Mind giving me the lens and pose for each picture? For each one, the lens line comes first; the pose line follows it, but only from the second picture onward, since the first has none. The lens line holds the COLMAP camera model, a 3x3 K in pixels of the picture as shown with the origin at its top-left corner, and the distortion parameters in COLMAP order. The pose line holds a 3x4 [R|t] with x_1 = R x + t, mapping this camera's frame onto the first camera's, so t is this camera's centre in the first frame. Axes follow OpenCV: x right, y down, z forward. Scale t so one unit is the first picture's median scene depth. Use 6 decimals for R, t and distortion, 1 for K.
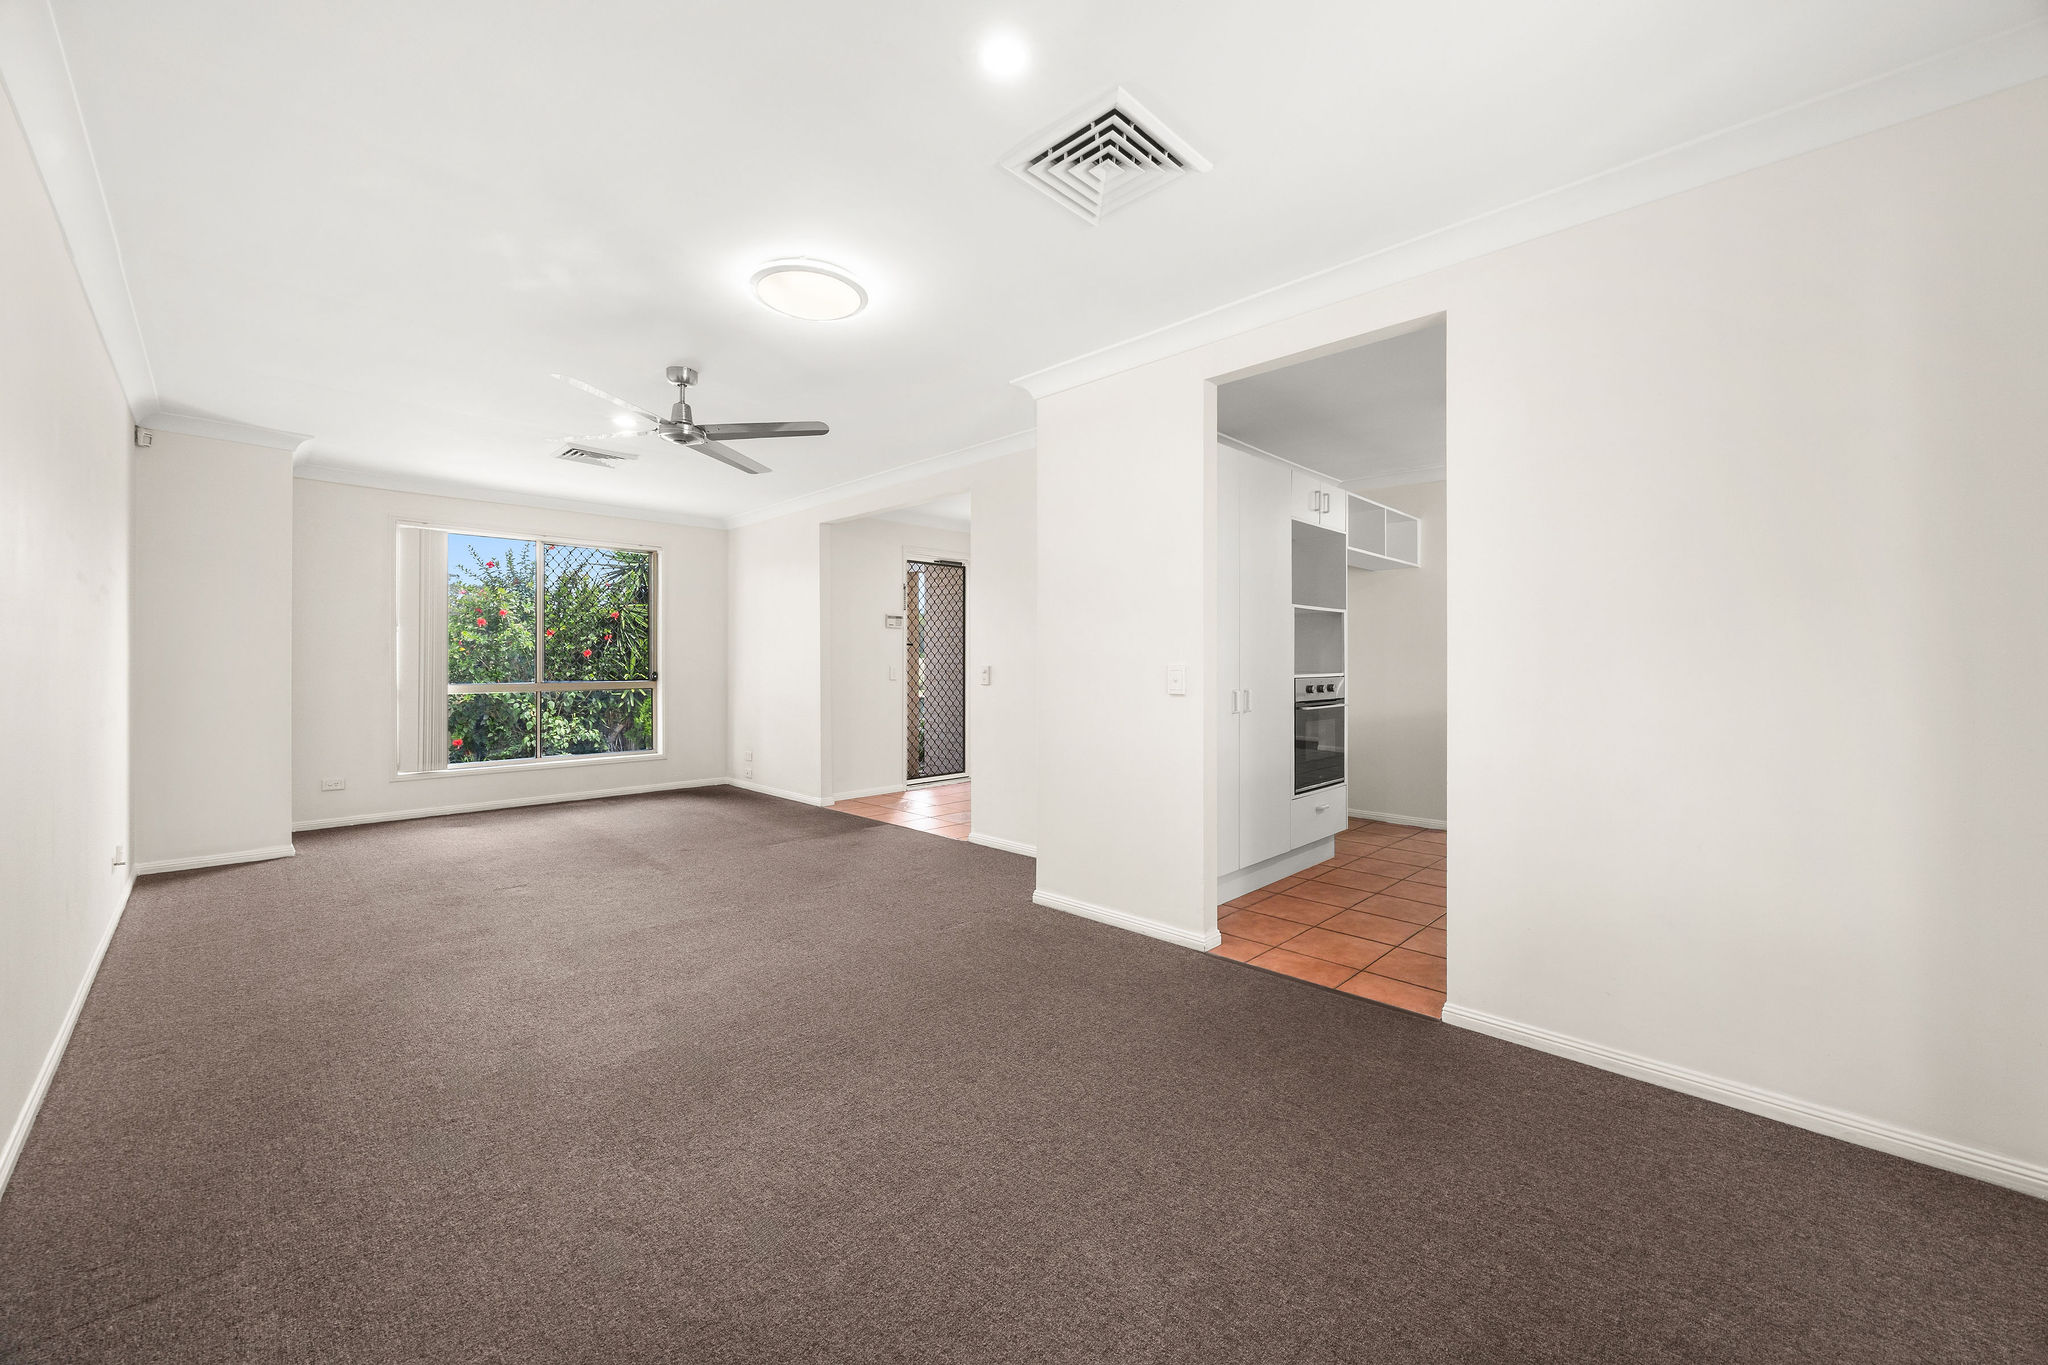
lens RADIAL K [[784.9, 0, 1023.9], [0, 784.9, 671.5], [0, 0, 1]] dist [-0.002700, -0.000757]
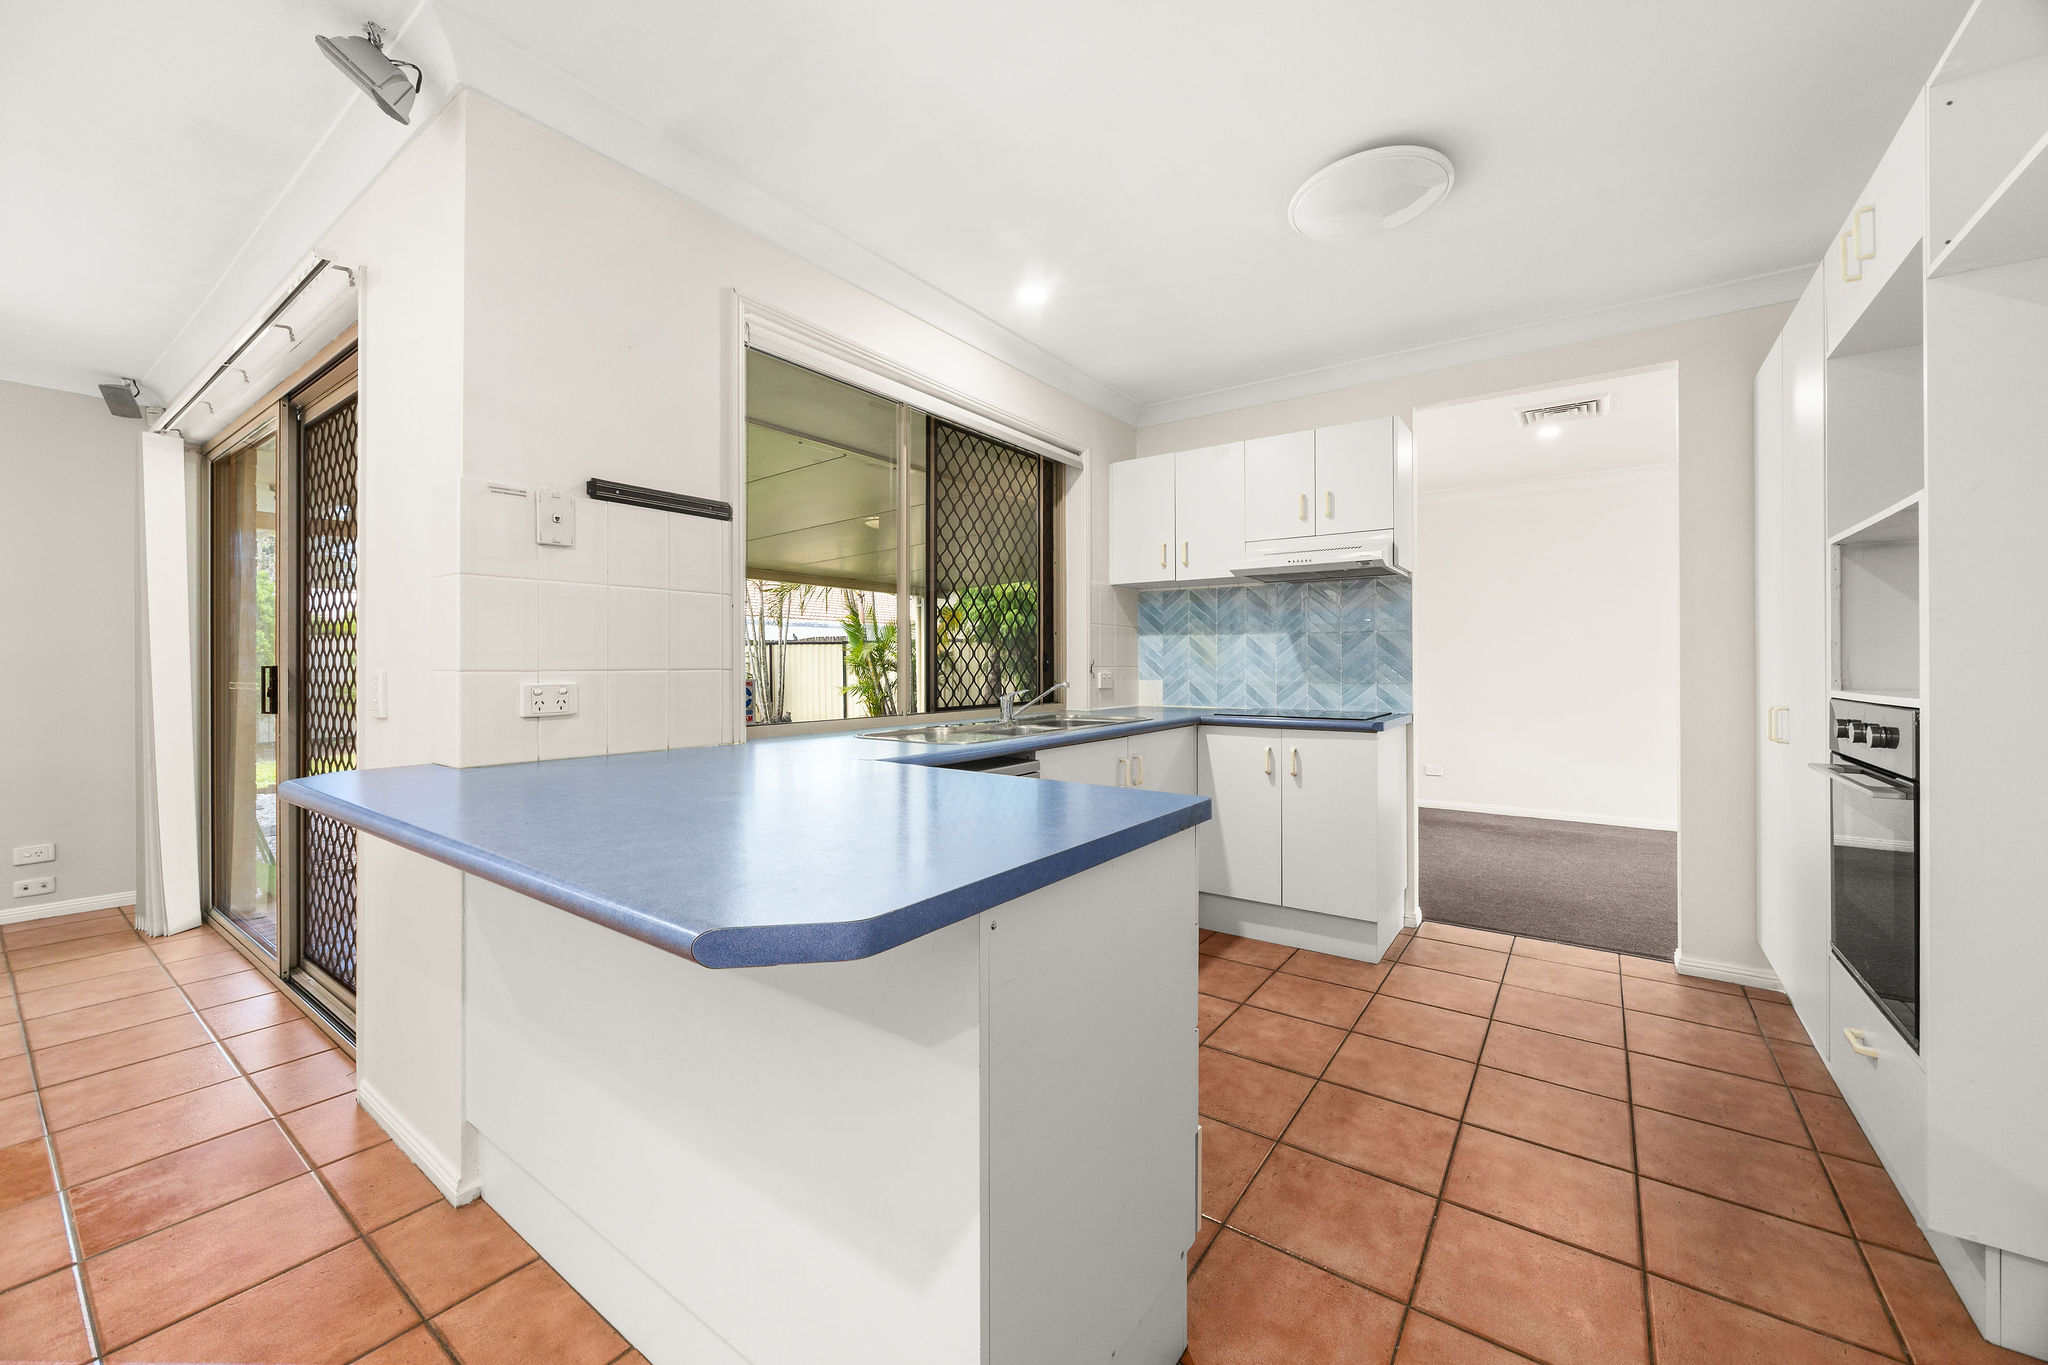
lens RADIAL K [[784.9, 0, 1026.0], [0, 784.9, 665.2], [0, 0, 1]] dist [-0.002700, -0.000757]
pose [[-0.986904, 0.006272, -0.161188, 0.871163], [0.003381, 0.999828, 0.018209, -0.019581], [0.161275, 0.017426, -0.986756, 1.354558]]
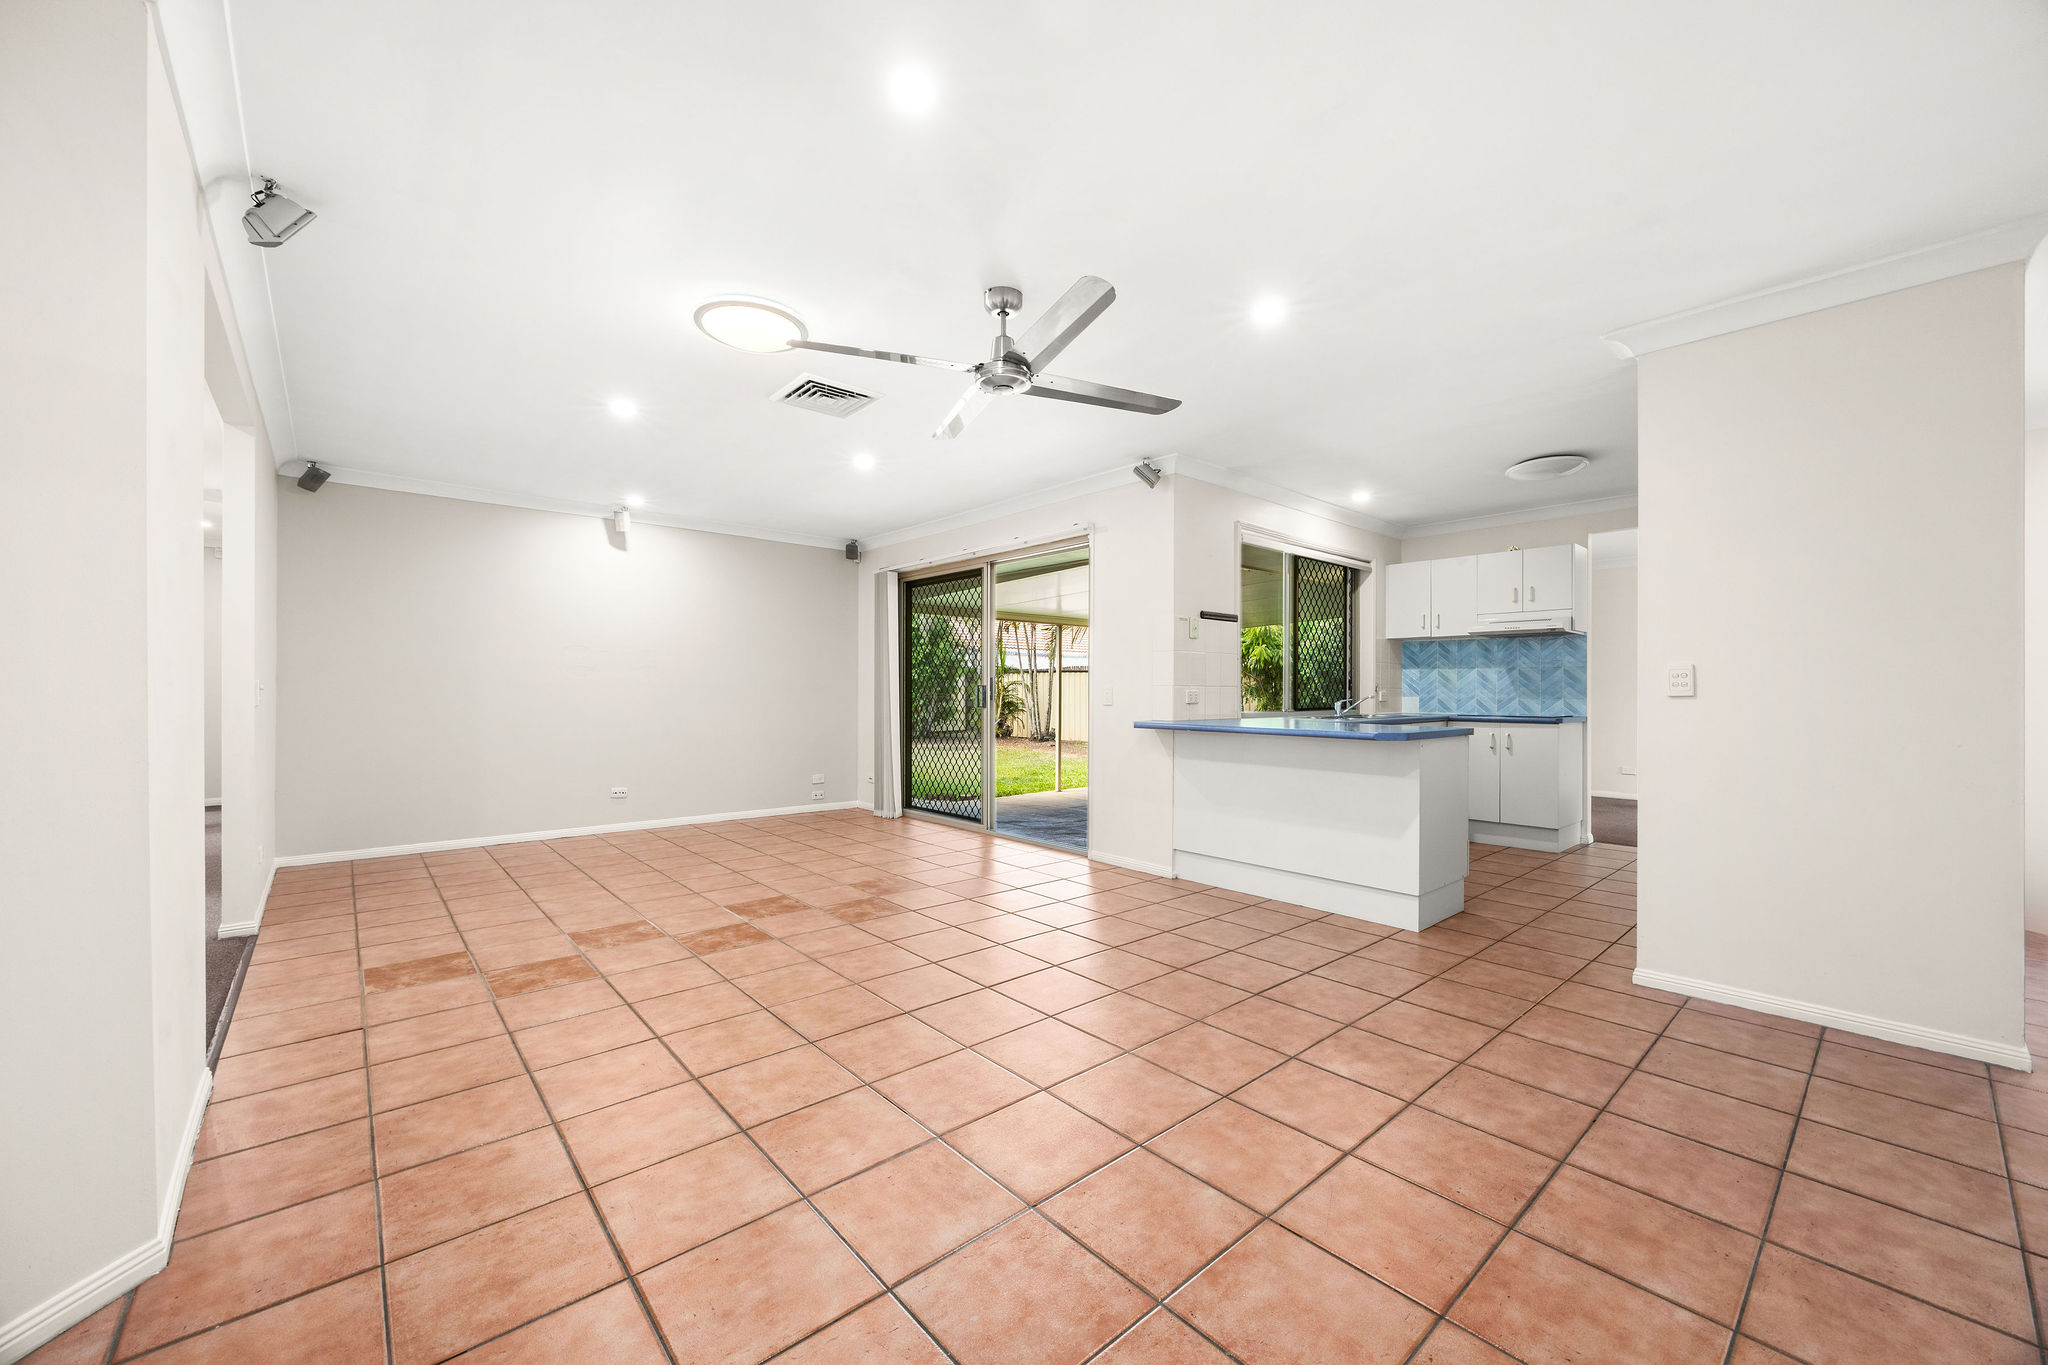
lens RADIAL K [[784.9, 0, 1034.9], [0, 784.9, 689.2], [0, 0, 1]] dist [-0.002700, -0.000757]
pose [[-0.998140, 0.001696, 0.060945, 1.215043], [0.002609, 0.999885, 0.014913, -0.023198], [-0.060913, 0.015044, -0.998030, 2.026552]]
